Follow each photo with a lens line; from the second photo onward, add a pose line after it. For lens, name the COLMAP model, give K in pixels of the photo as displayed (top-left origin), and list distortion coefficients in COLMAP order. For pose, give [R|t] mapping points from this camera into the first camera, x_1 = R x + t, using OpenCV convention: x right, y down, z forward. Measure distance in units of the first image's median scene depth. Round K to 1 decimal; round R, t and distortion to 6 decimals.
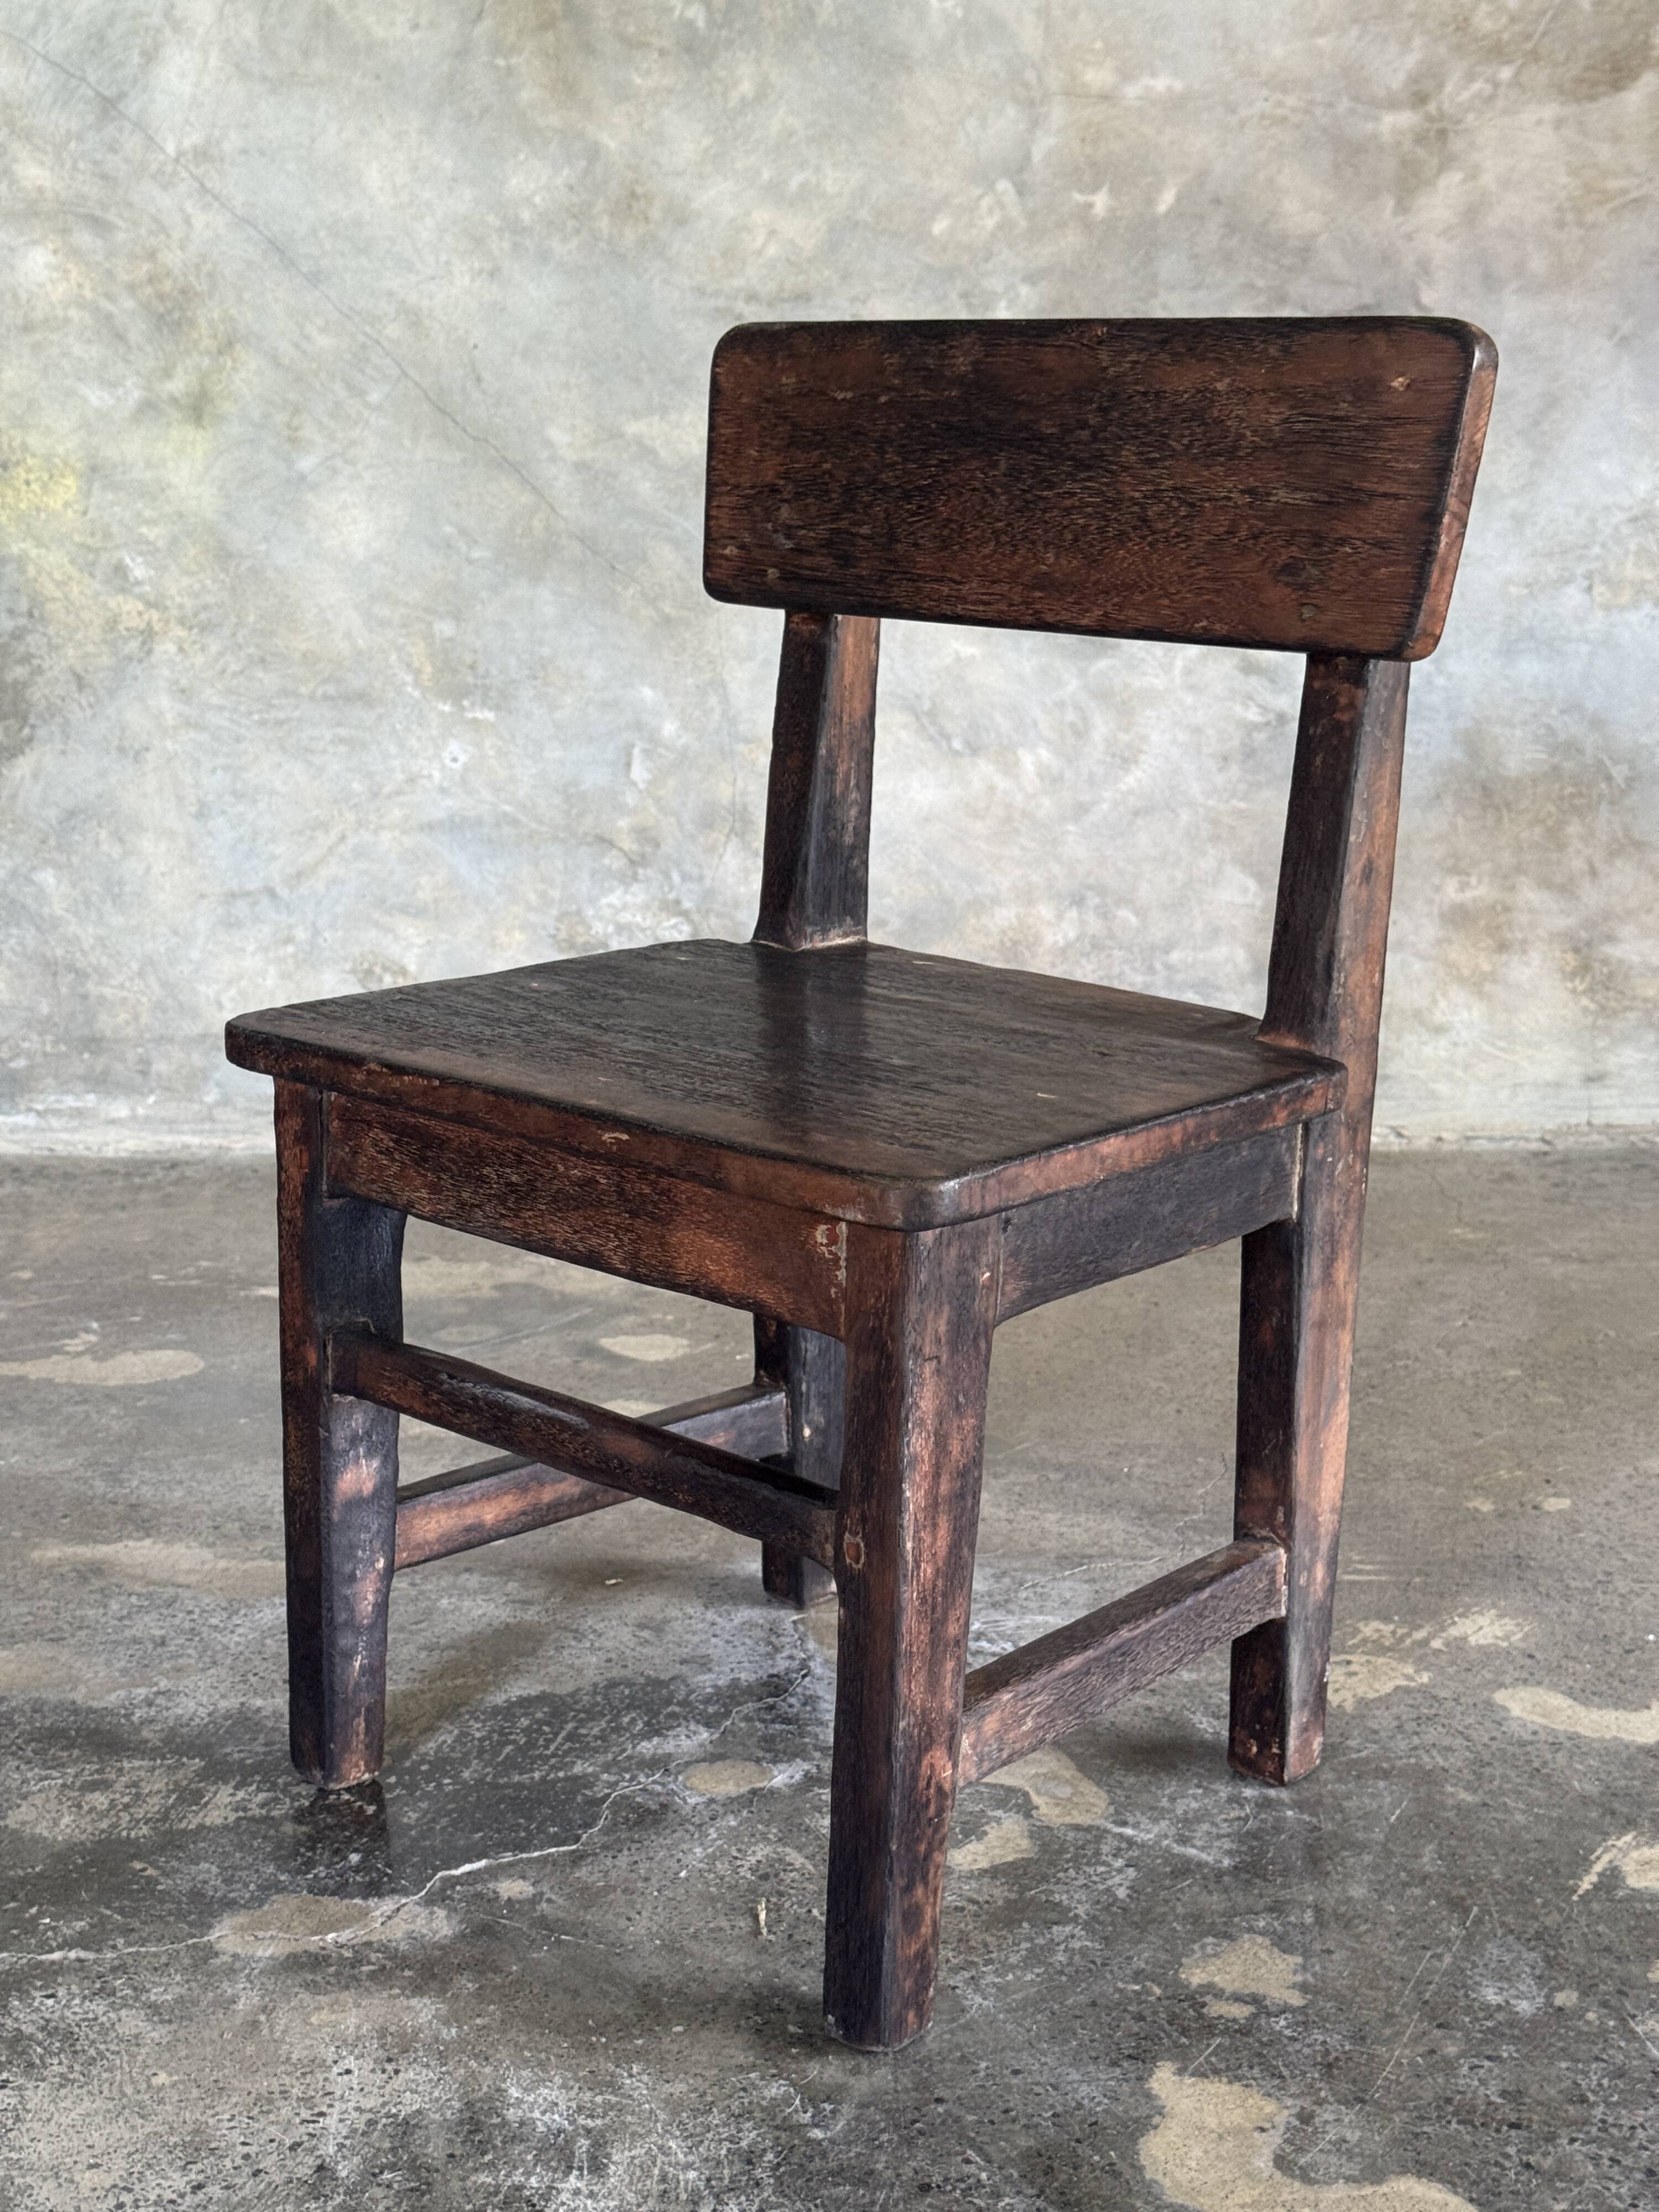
lens RADIAL K [[3146.3, 0, 821.3], [0, 3146.3, 1126.0], [0, 0, 1]] dist [0.125579, 0.000000]
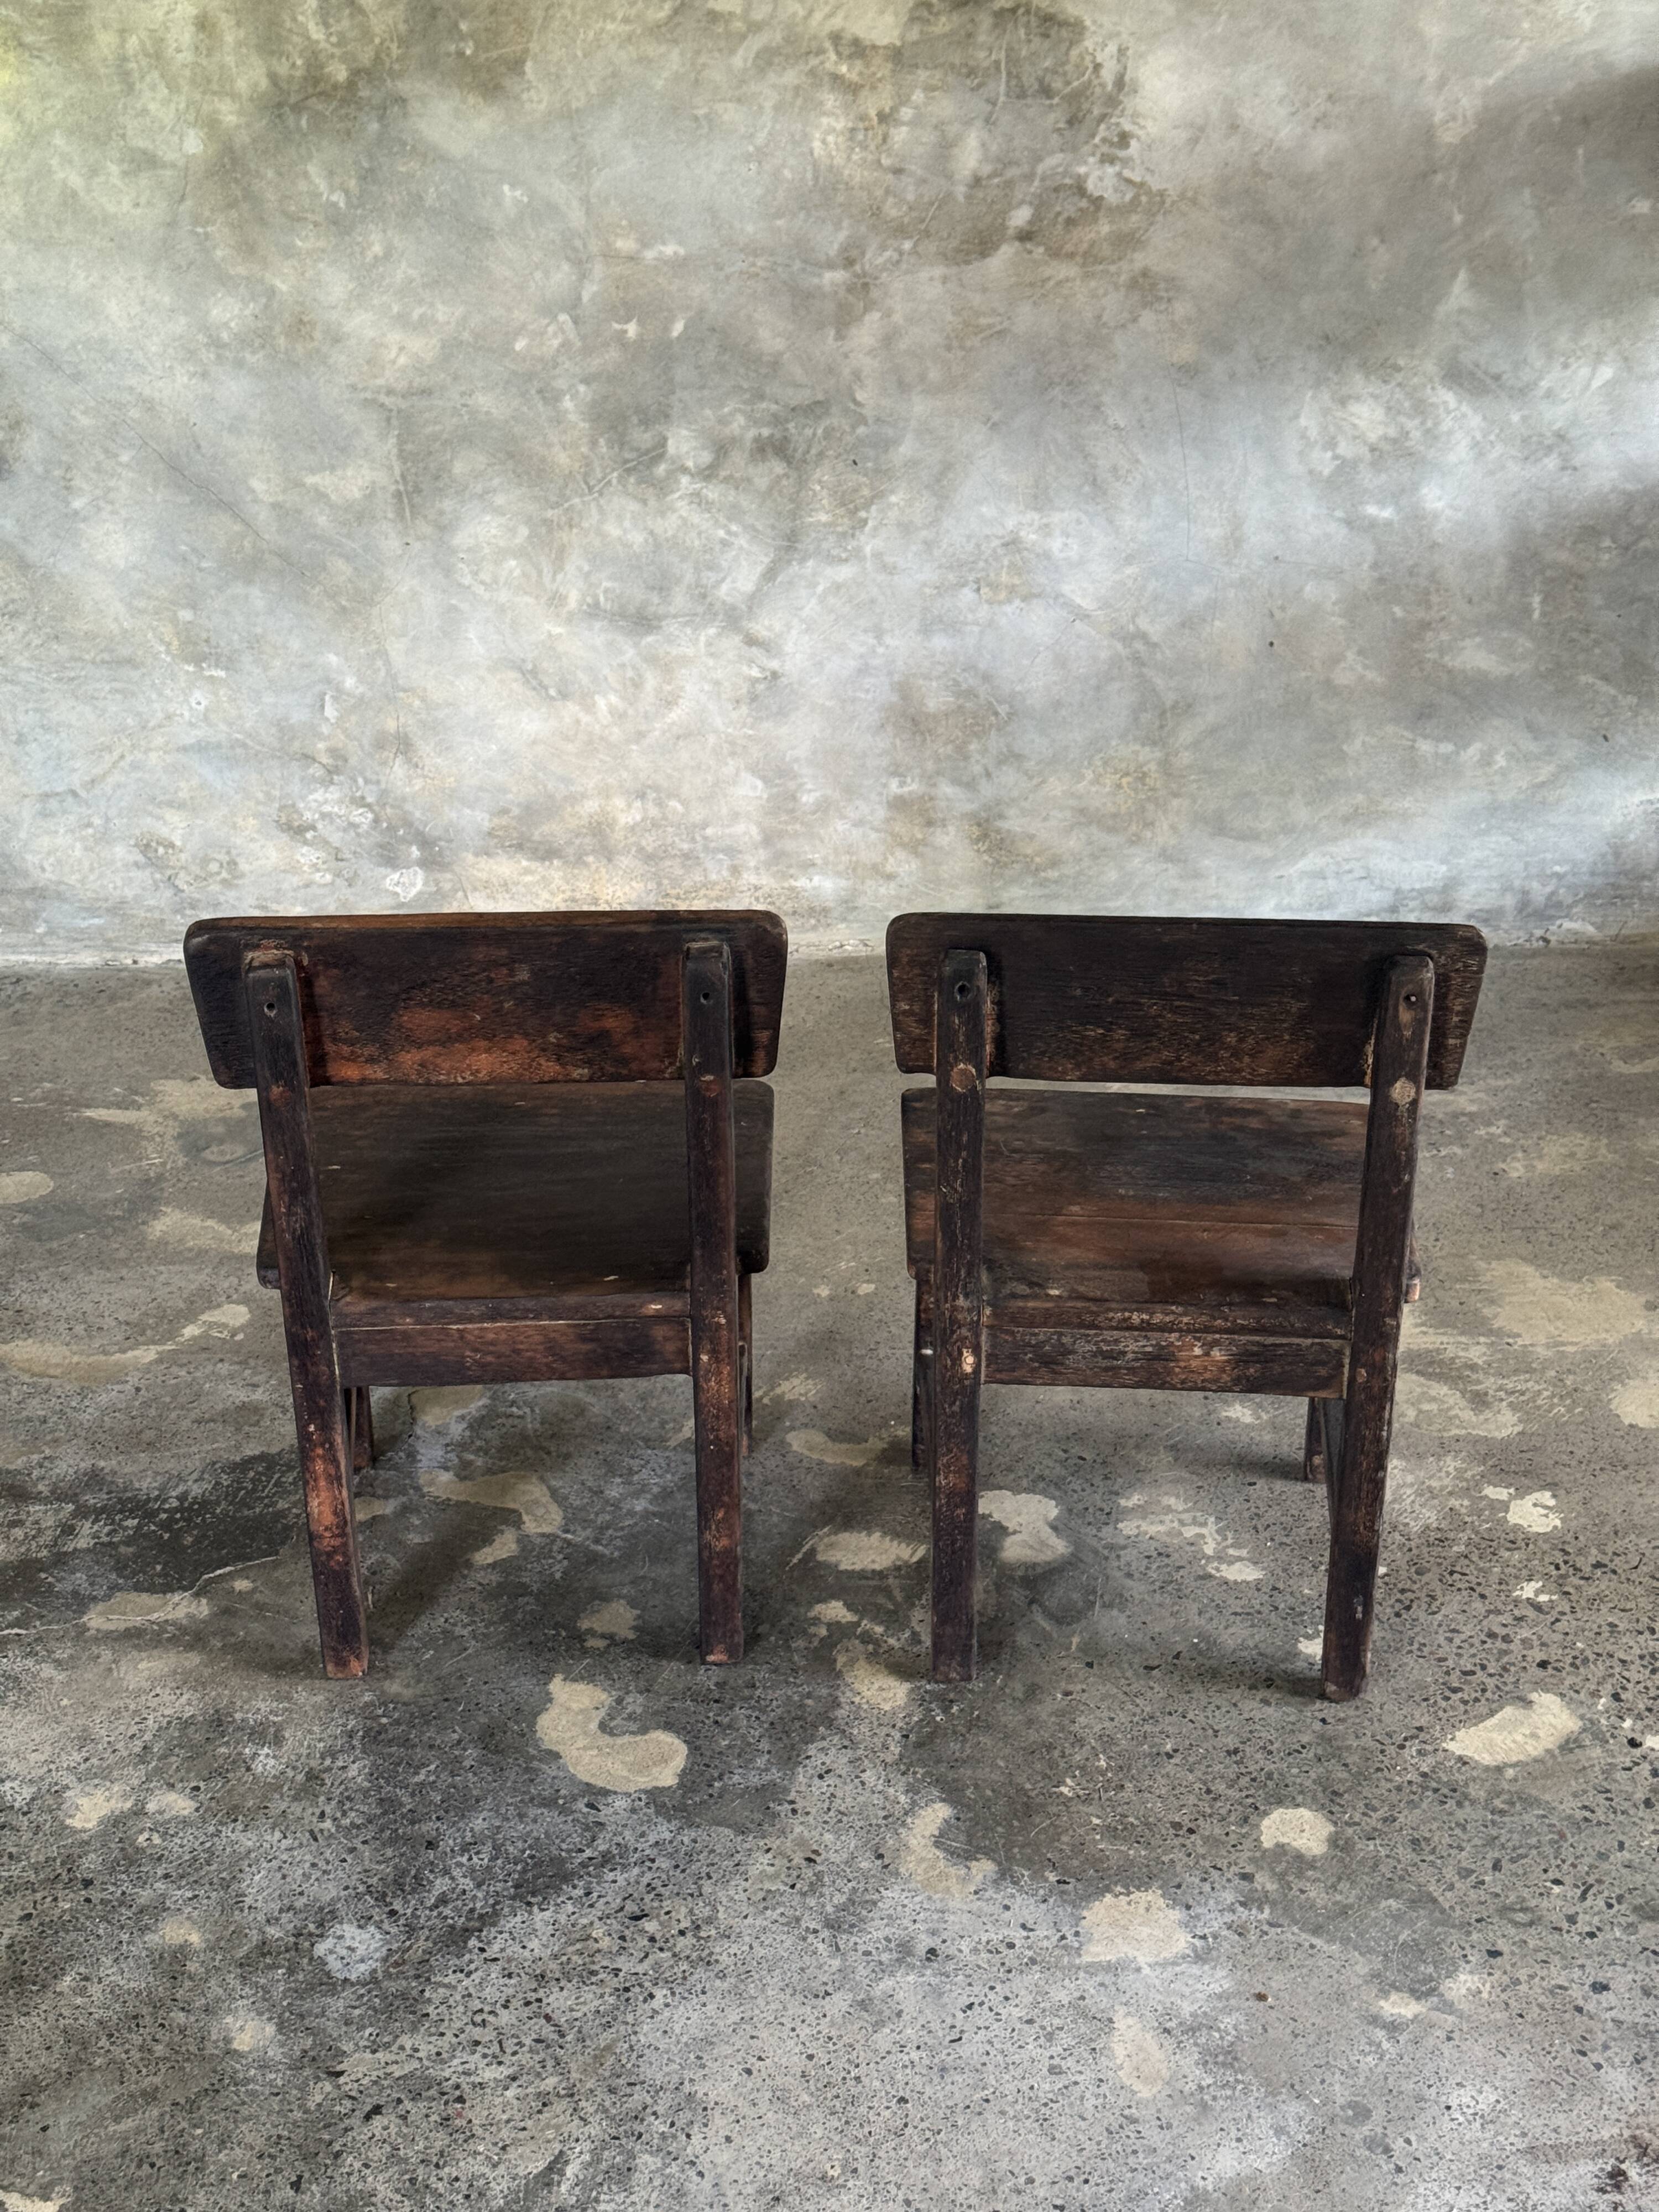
lens RADIAL K [[3146.3, 0, 861.1], [0, 3146.3, 1138.0], [0, 0, 1]] dist [0.125579, 0.000000]
pose [[0.998025, -0.022962, 0.058477, 0.112571], [0.008592, 0.971954, 0.235014, -0.309380], [-0.062233, -0.234047, 0.970231, -0.543663]]
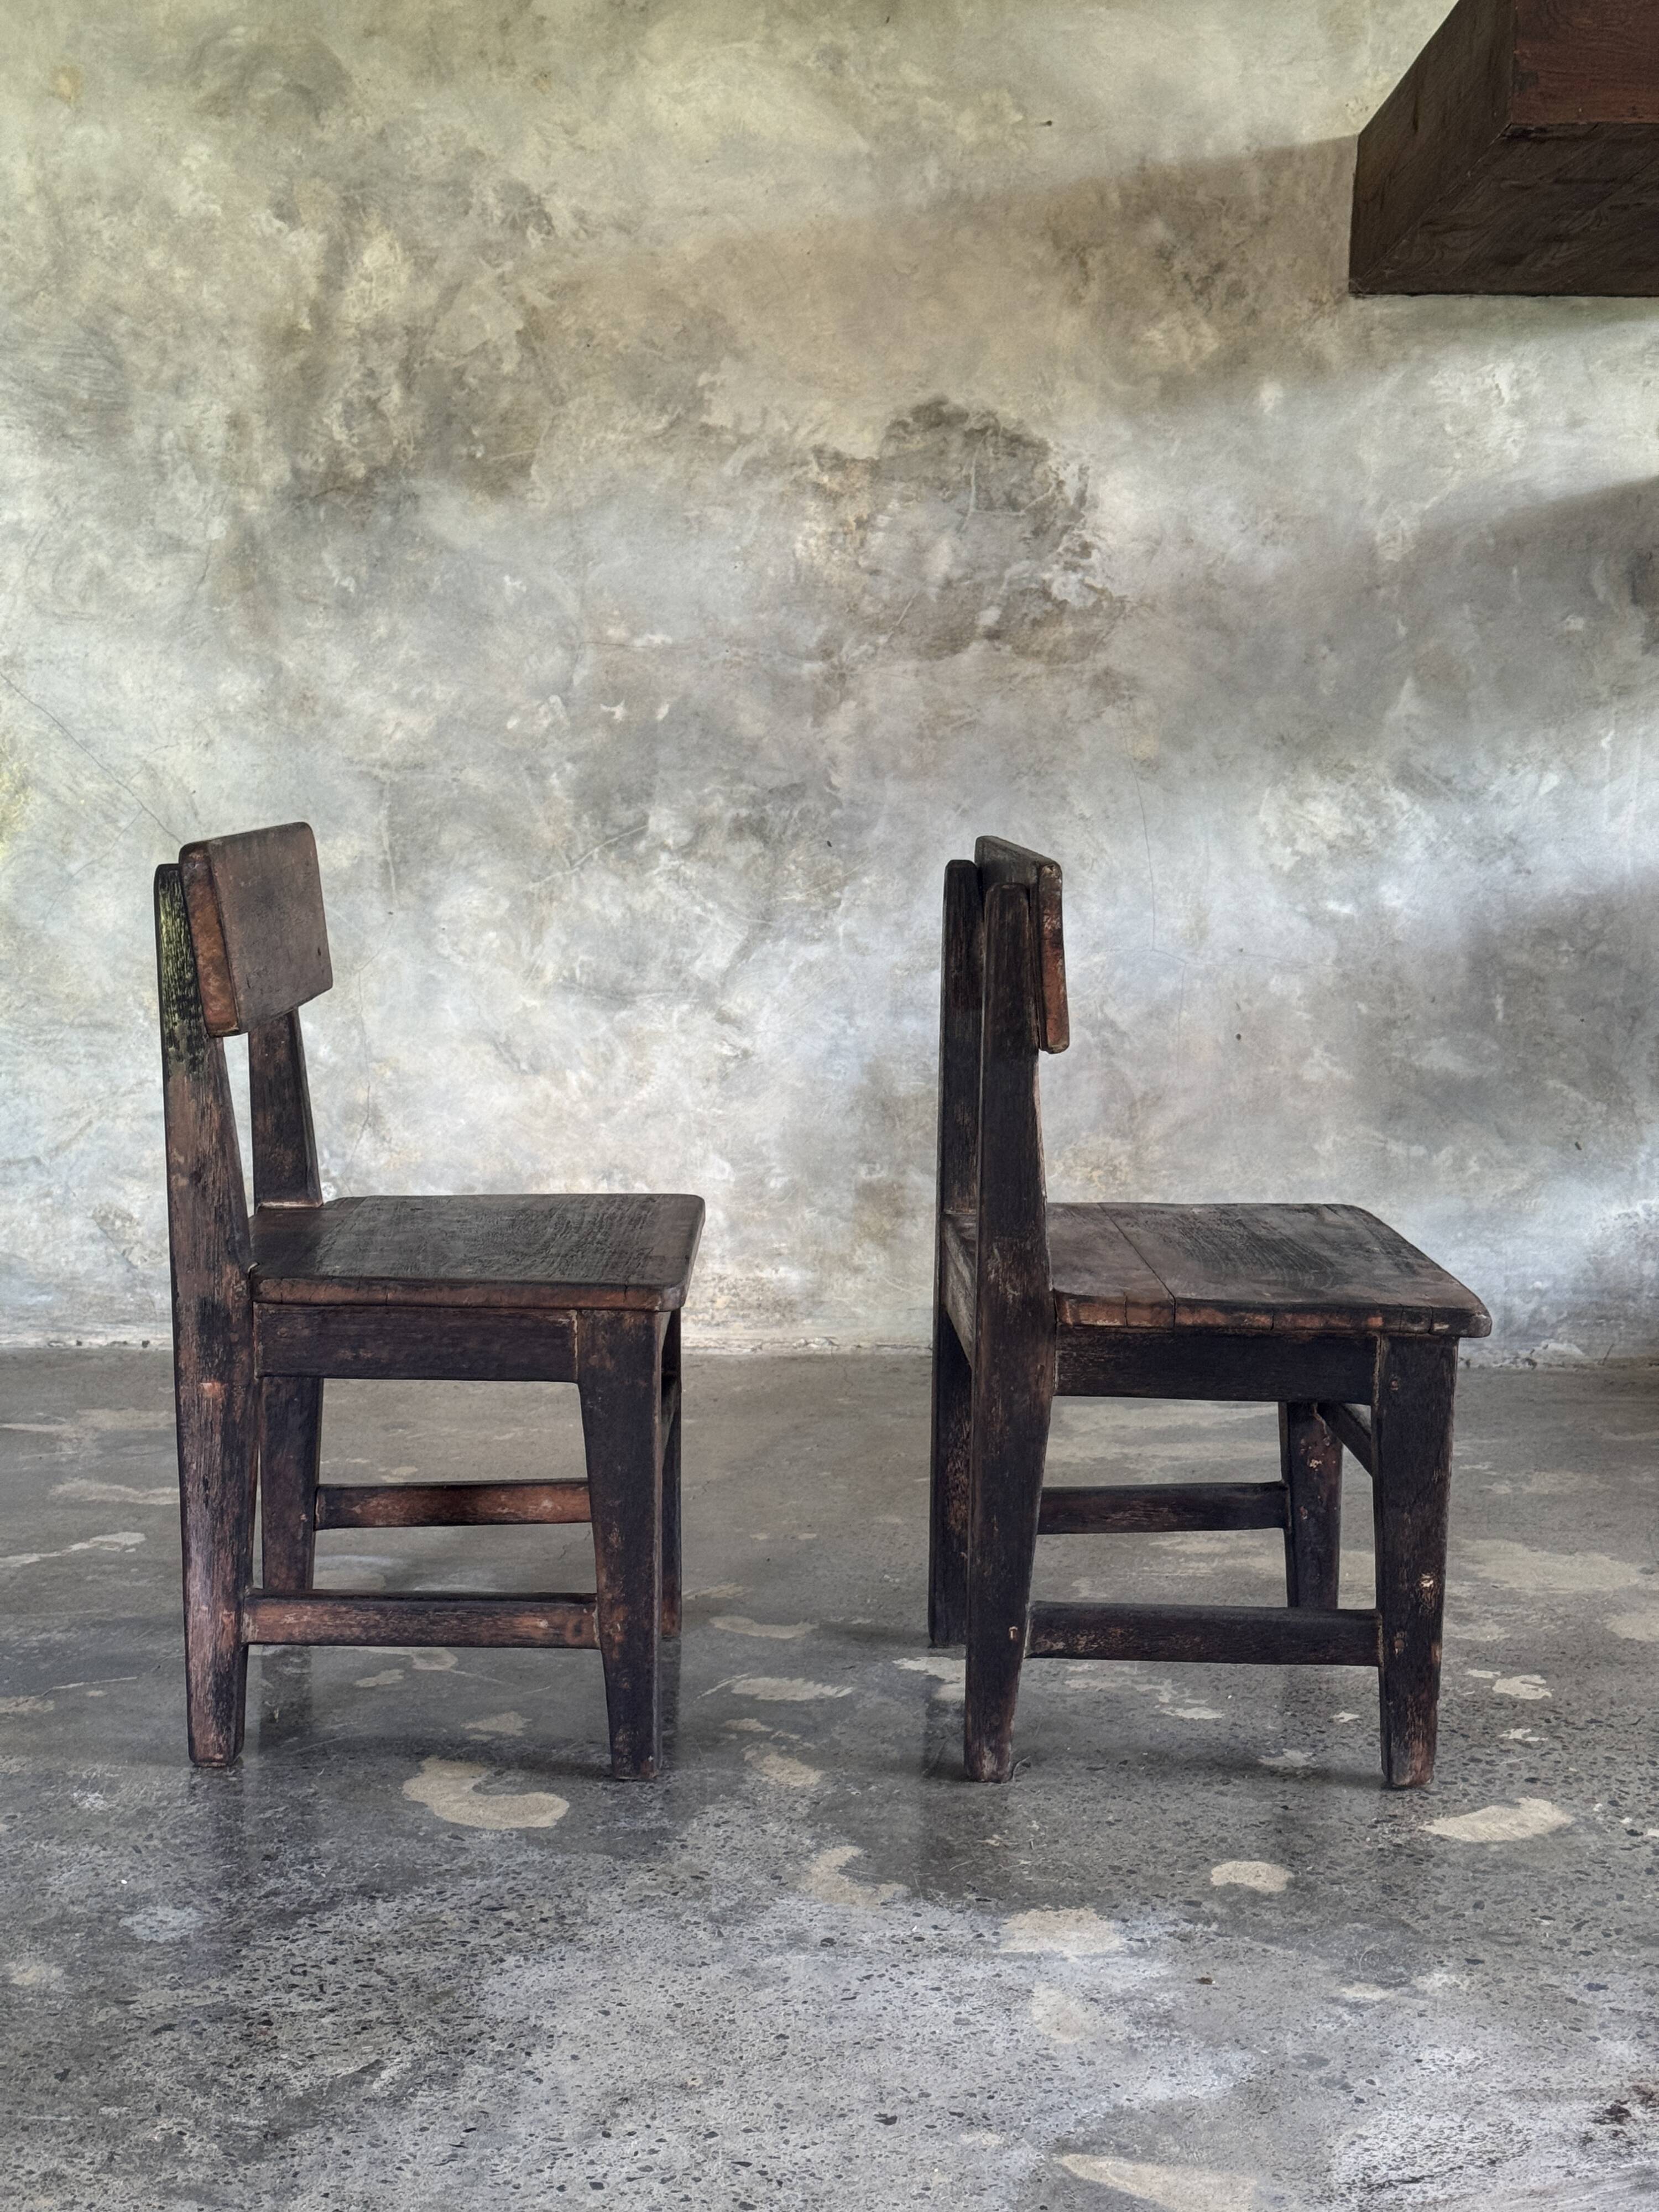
lens RADIAL K [[3146.3, 0, 871.3], [0, 3146.3, 1107.0], [0, 0, 1]] dist [0.125579, 0.000000]
pose [[0.998529, 0.019137, 0.050735, 0.153475], [-0.013100, 0.993075, -0.116752, 0.076610], [-0.052617, 0.115916, 0.991864, -0.525678]]
